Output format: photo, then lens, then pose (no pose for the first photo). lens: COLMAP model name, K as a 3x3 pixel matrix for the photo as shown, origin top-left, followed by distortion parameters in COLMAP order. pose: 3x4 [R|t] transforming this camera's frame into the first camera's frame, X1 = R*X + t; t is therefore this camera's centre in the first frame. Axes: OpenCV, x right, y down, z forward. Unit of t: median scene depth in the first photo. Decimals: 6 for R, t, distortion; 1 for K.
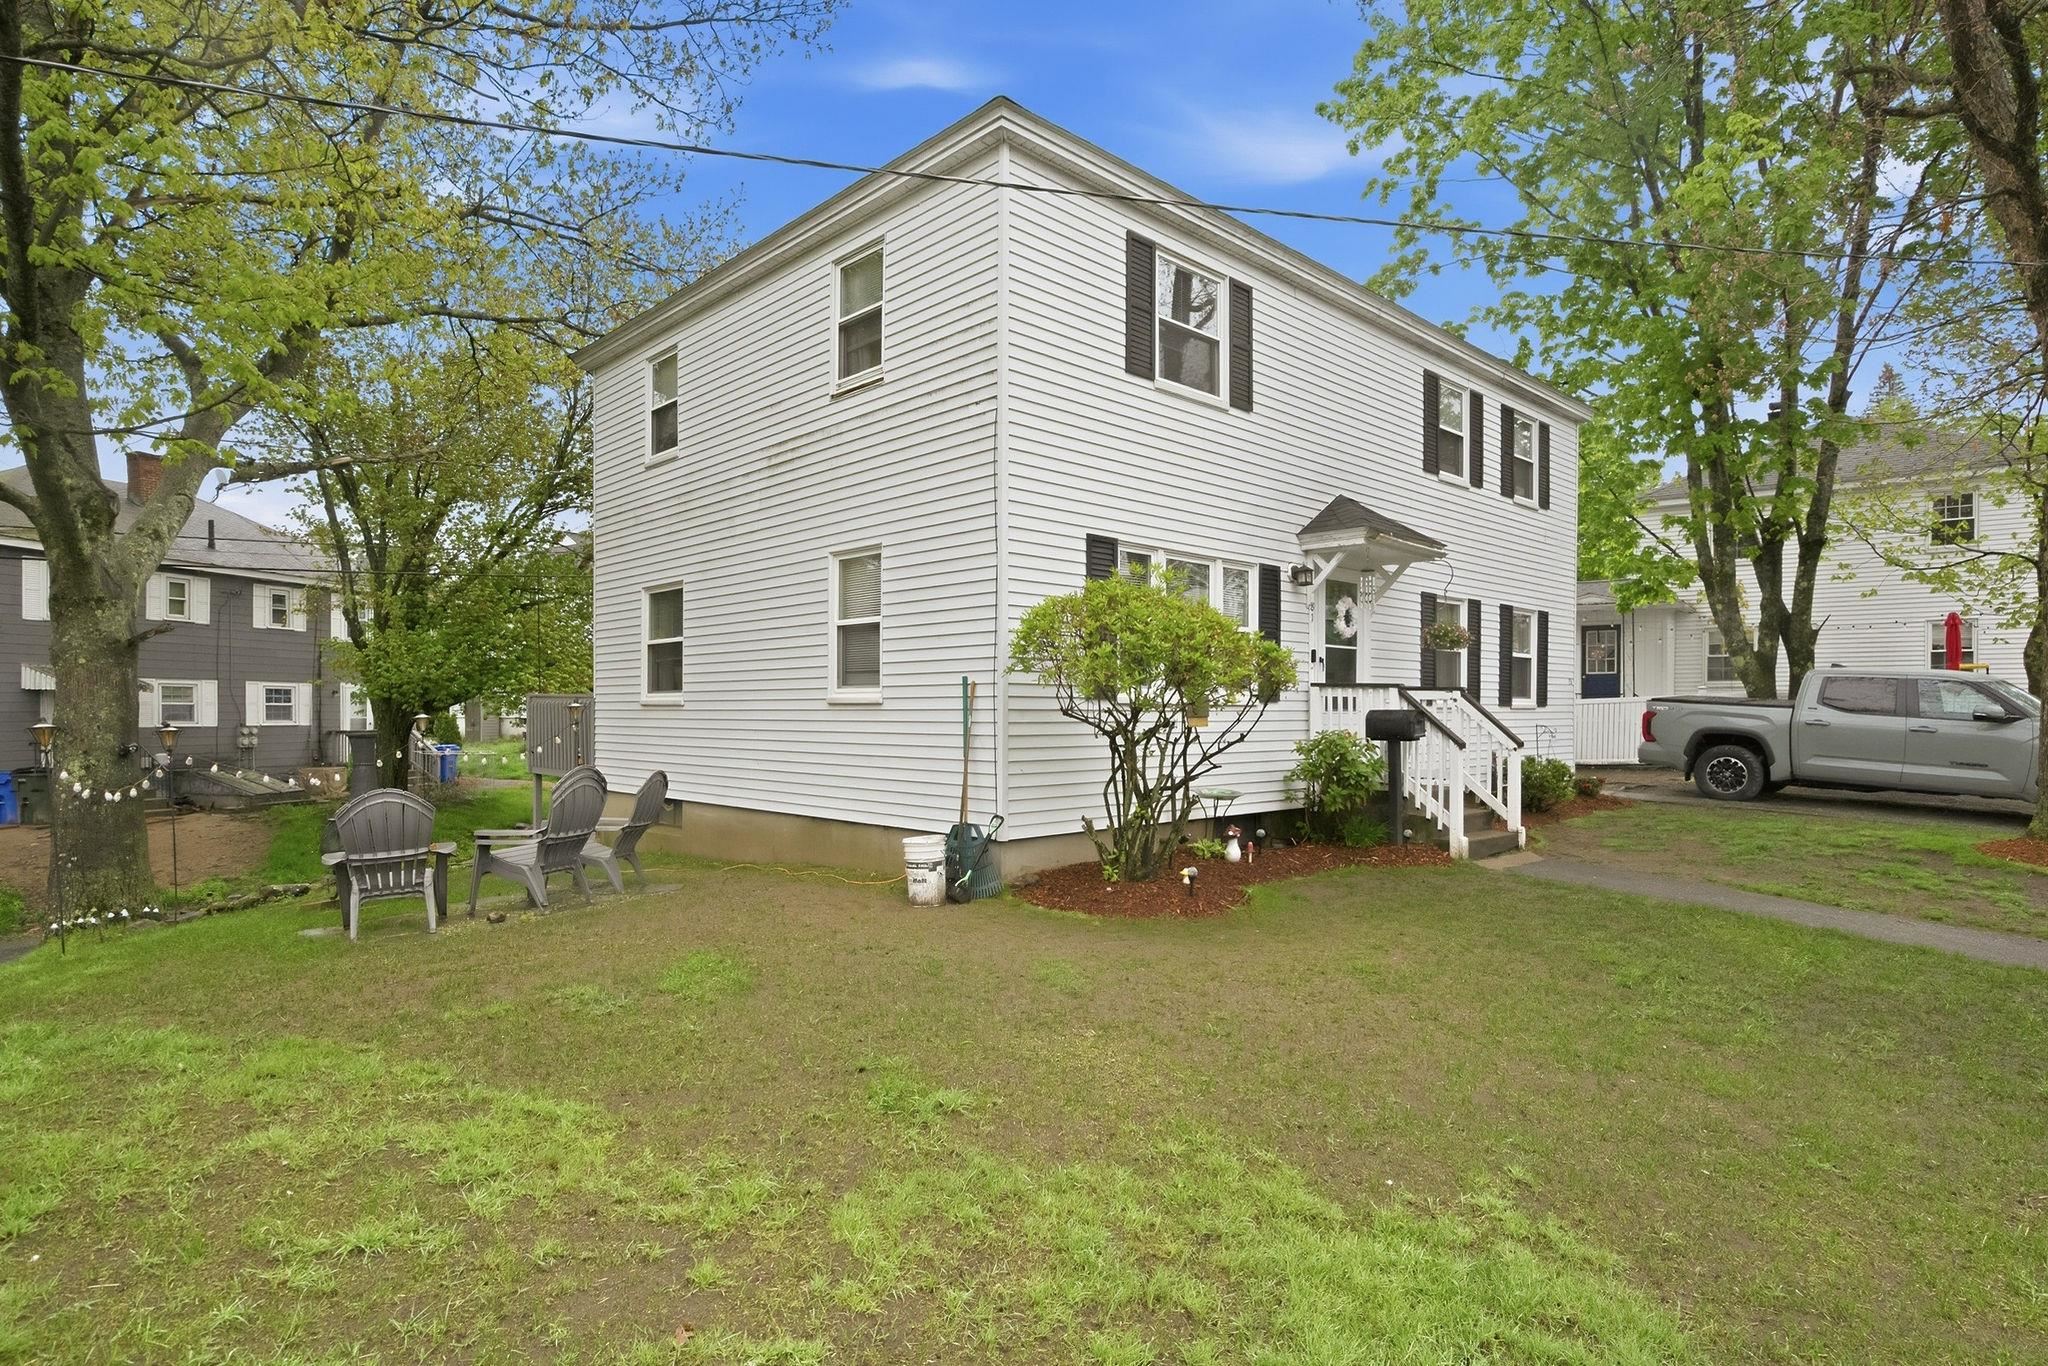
lens RADIAL K [[1117.0, 0, 1025.3], [0, 1117.0, 679.6], [0, 0, 1]] dist [-0.002212, -0.000084]
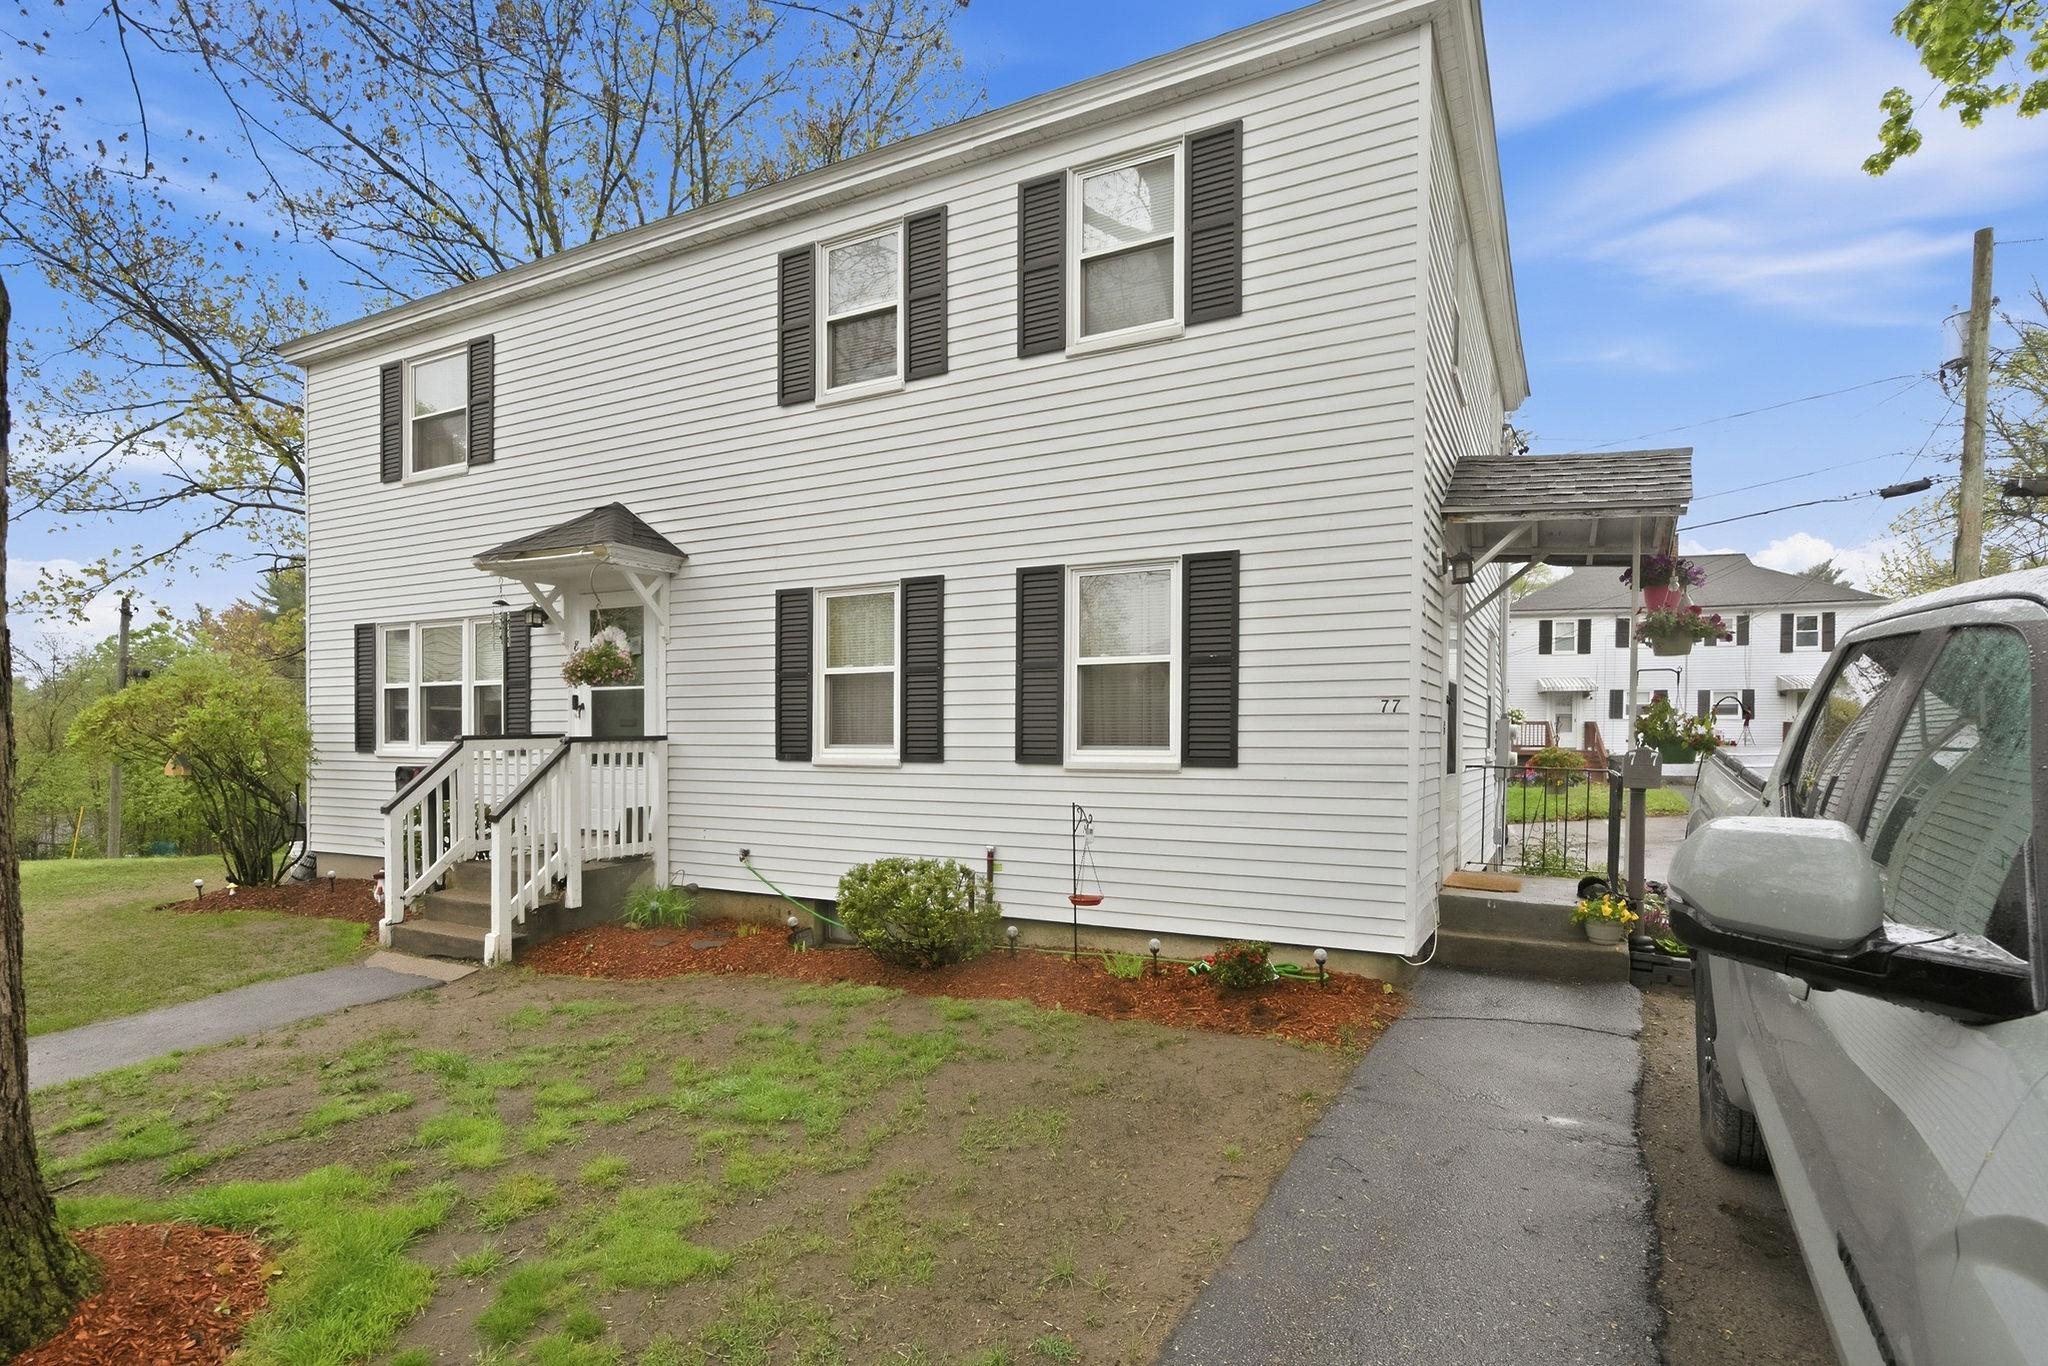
lens RADIAL K [[1017.8, 0, 1059.0], [0, 1017.8, 761.6], [0, 0, 1]] dist [-0.003500, 0.000585]
pose [[0.304763, -0.007617, -0.952398, 1.186635], [0.003879, 0.999970, -0.006756, 0.032857], [0.952420, -0.001635, 0.304783, 1.183865]]
